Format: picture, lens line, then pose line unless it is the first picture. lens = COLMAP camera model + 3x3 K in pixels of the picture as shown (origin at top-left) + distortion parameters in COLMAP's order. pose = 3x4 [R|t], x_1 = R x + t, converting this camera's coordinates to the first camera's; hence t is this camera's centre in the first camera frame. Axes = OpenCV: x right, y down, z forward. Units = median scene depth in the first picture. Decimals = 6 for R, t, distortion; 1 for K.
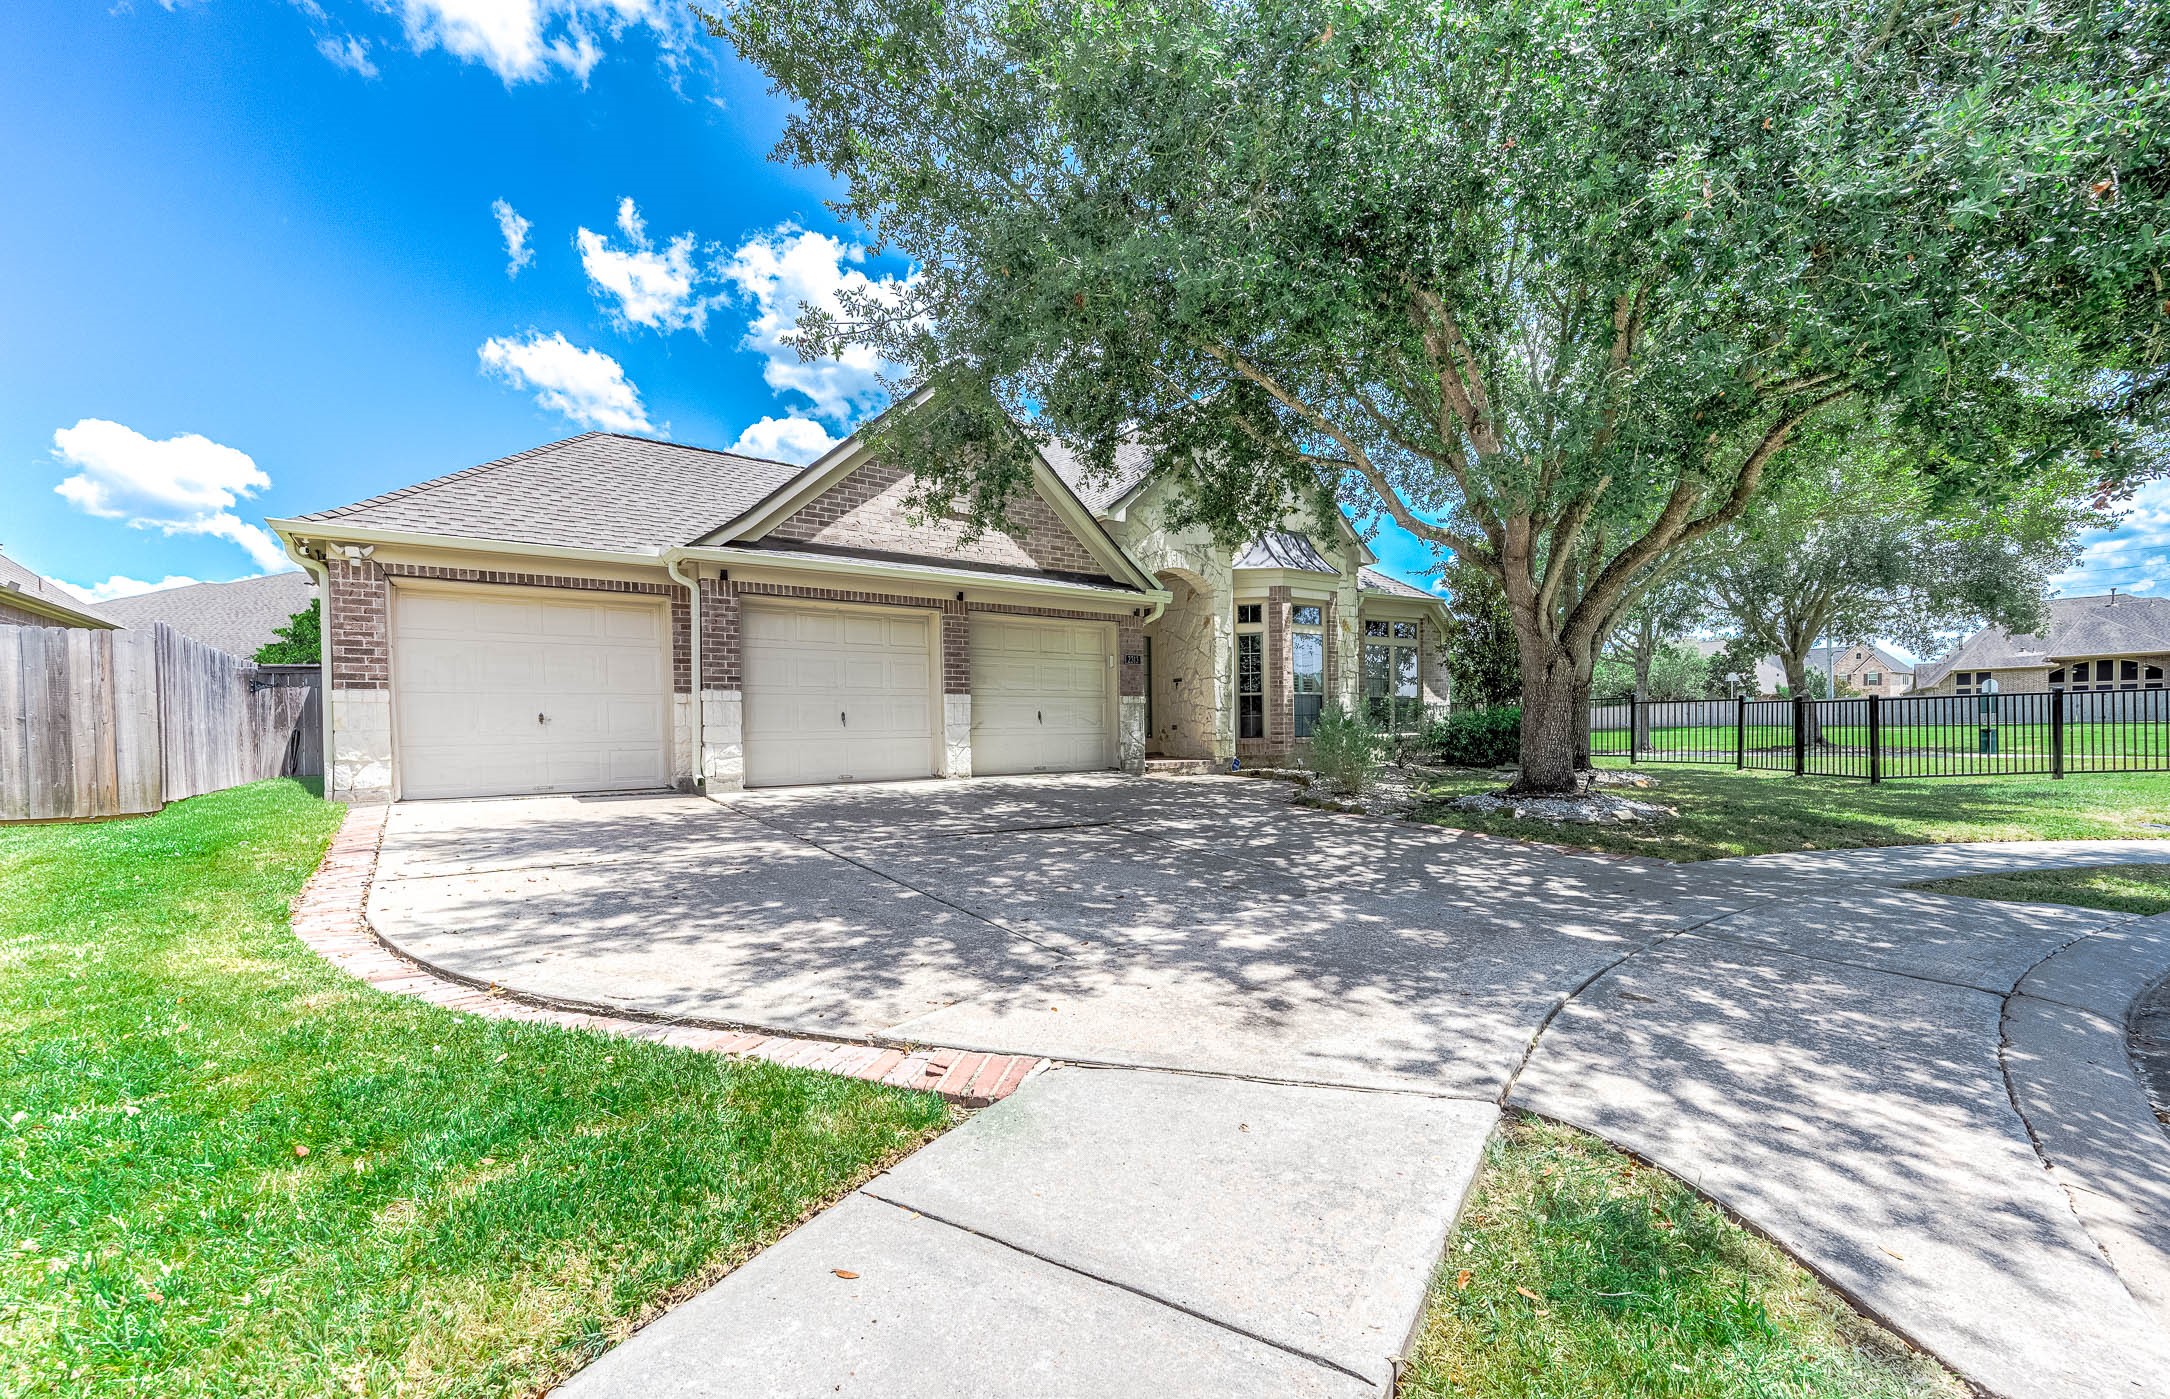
lens RADIAL K [[894.9, 0, 1084.9], [0, 894.9, 747.0], [0, 0, 1]] dist [0.022845, 0.000041]
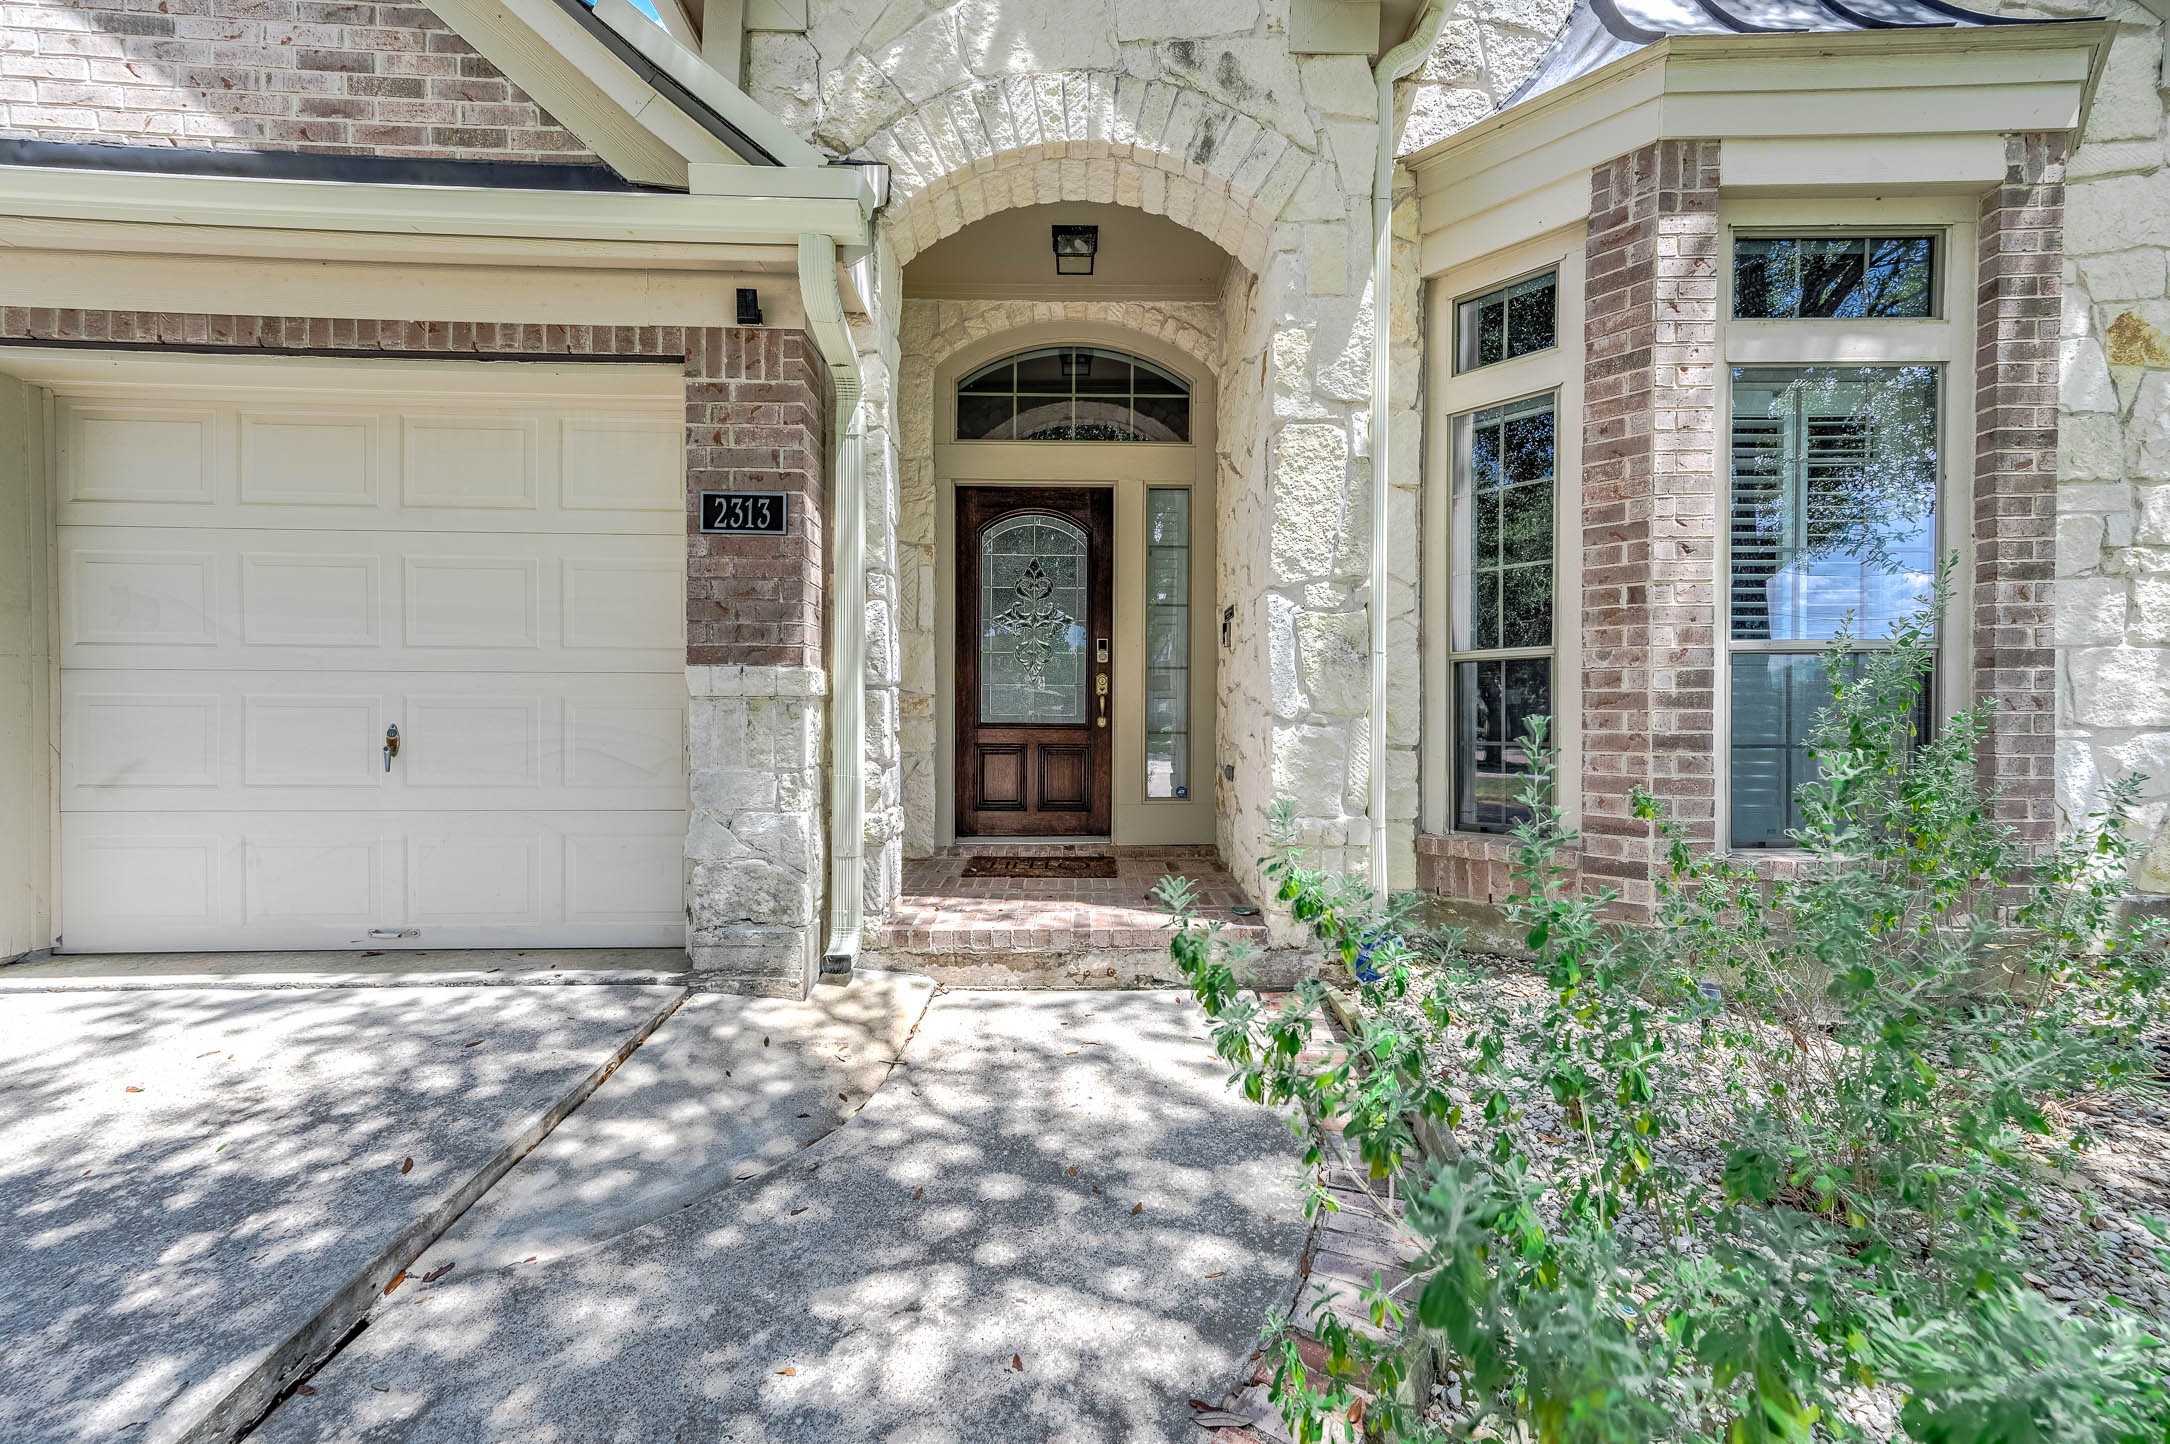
lens RADIAL K [[840.1, 0, 1085.0], [0, 840.1, 722.0], [0, 0, 1]] dist [0.017631, 0.004904]
pose [[0.824664, 0.020863, -0.565239, 0.315784], [-0.022963, 0.999731, 0.003397, -0.054758], [0.565157, 0.010178, 0.824920, 1.059841]]
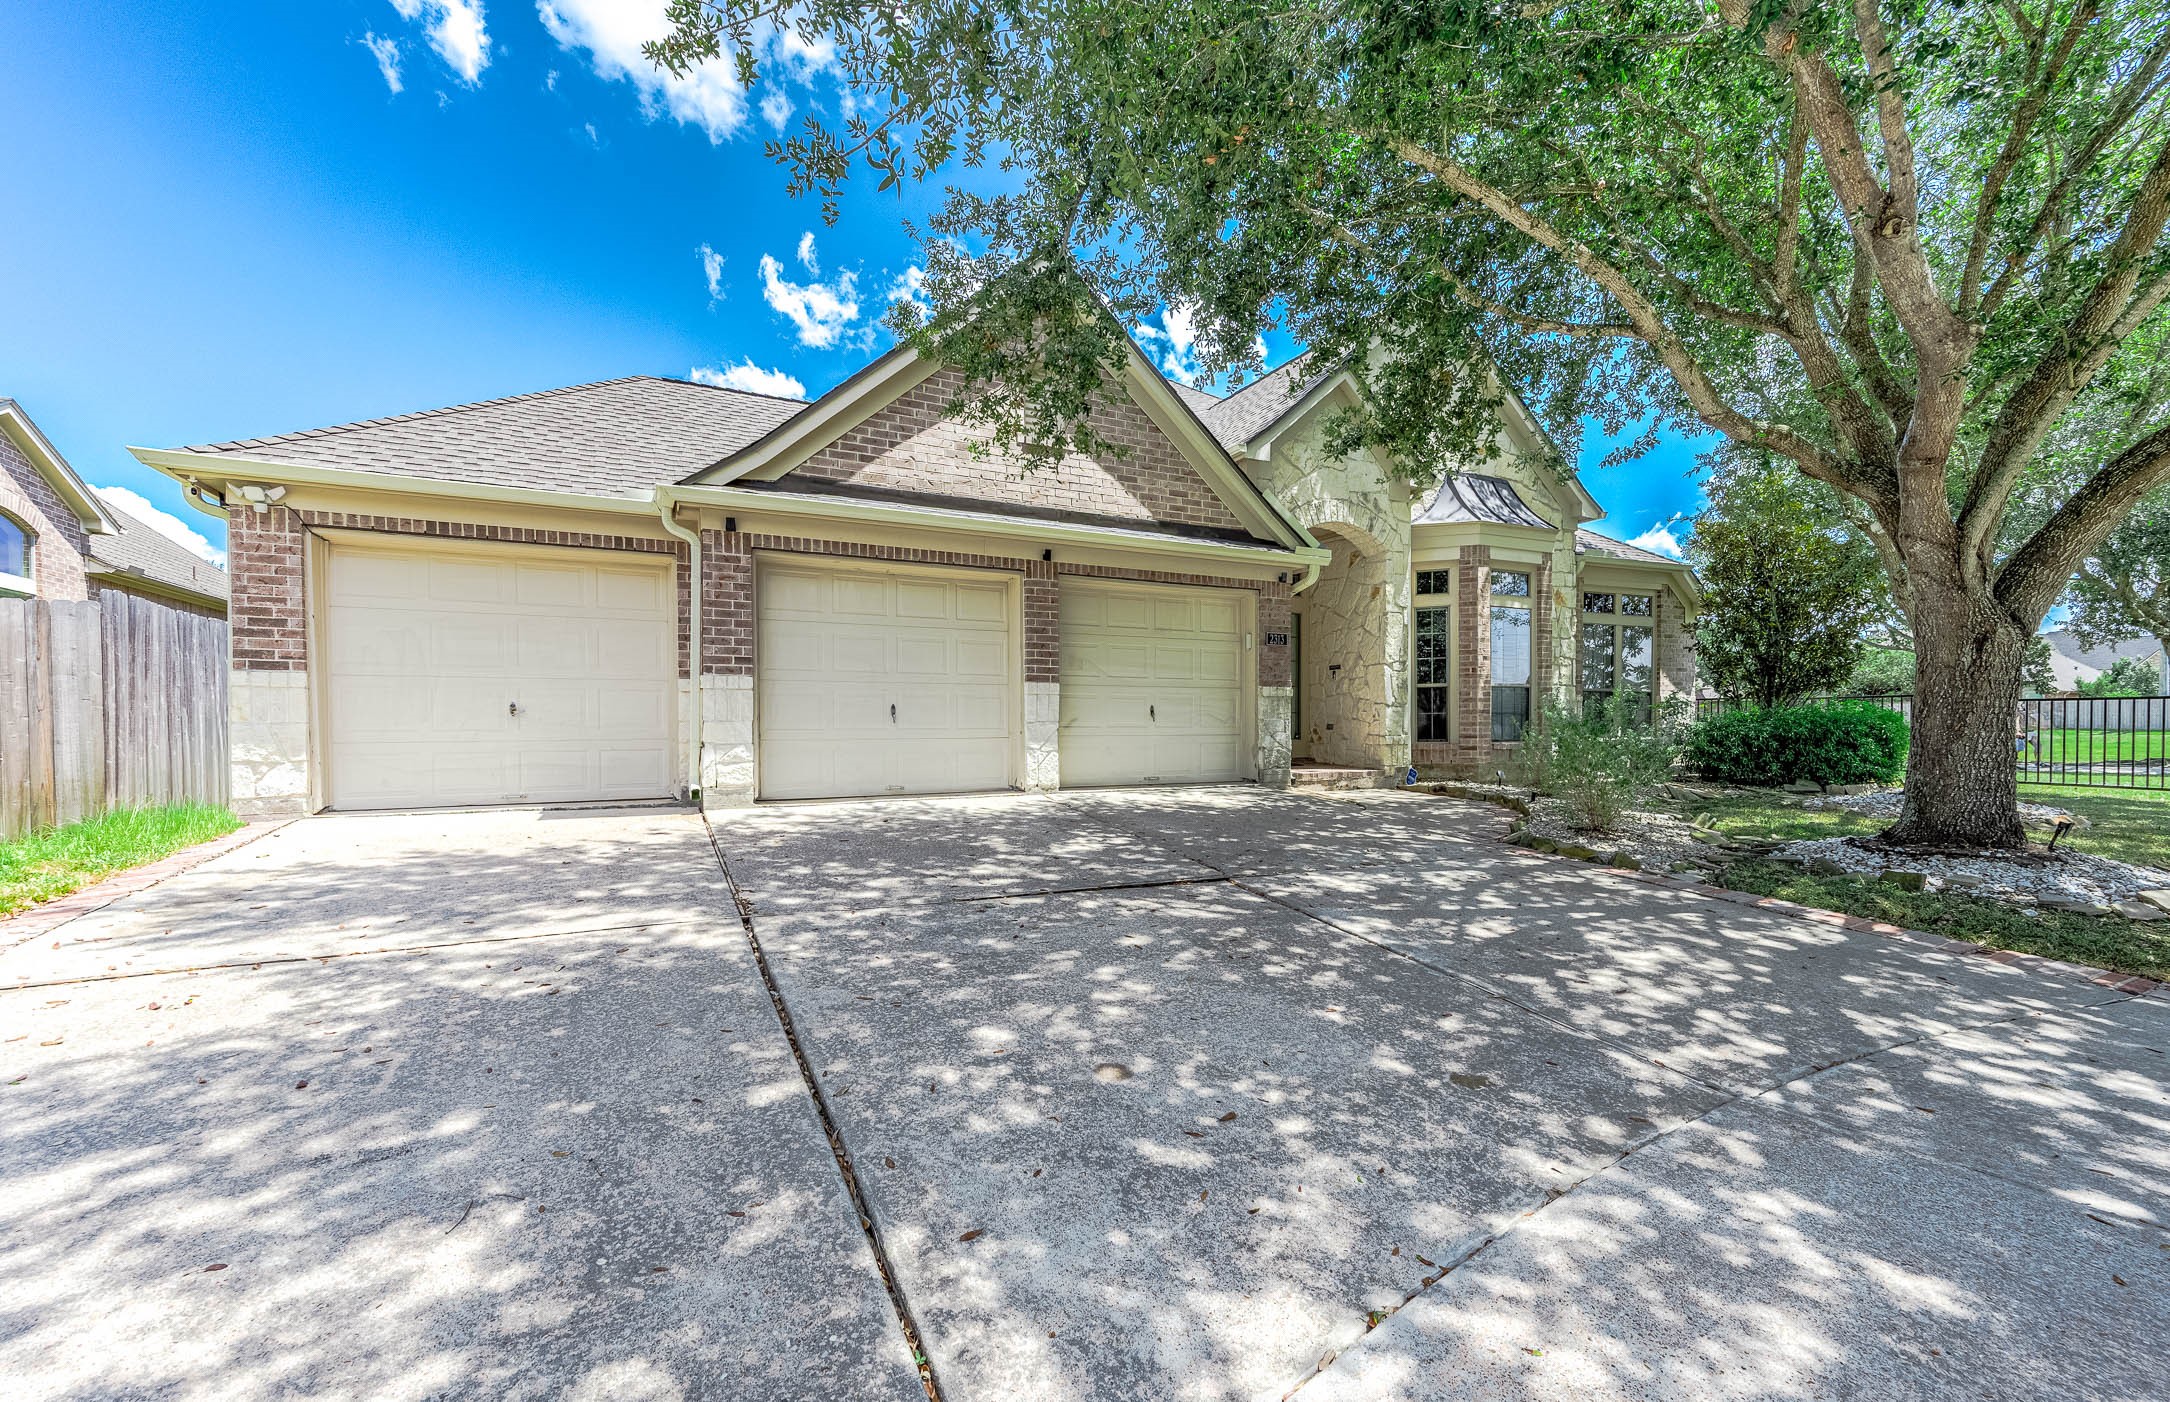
lens RADIAL K [[866.7, 0, 1083.8], [0, 866.7, 735.5], [0, 0, 1]] dist [0.023233, 0.000089]
pose [[0.985657, 0.015458, -0.168053, 0.020621], [-0.015897, 0.999873, -0.001266, -0.013808], [0.168012, 0.003919, 0.985777, 0.289112]]
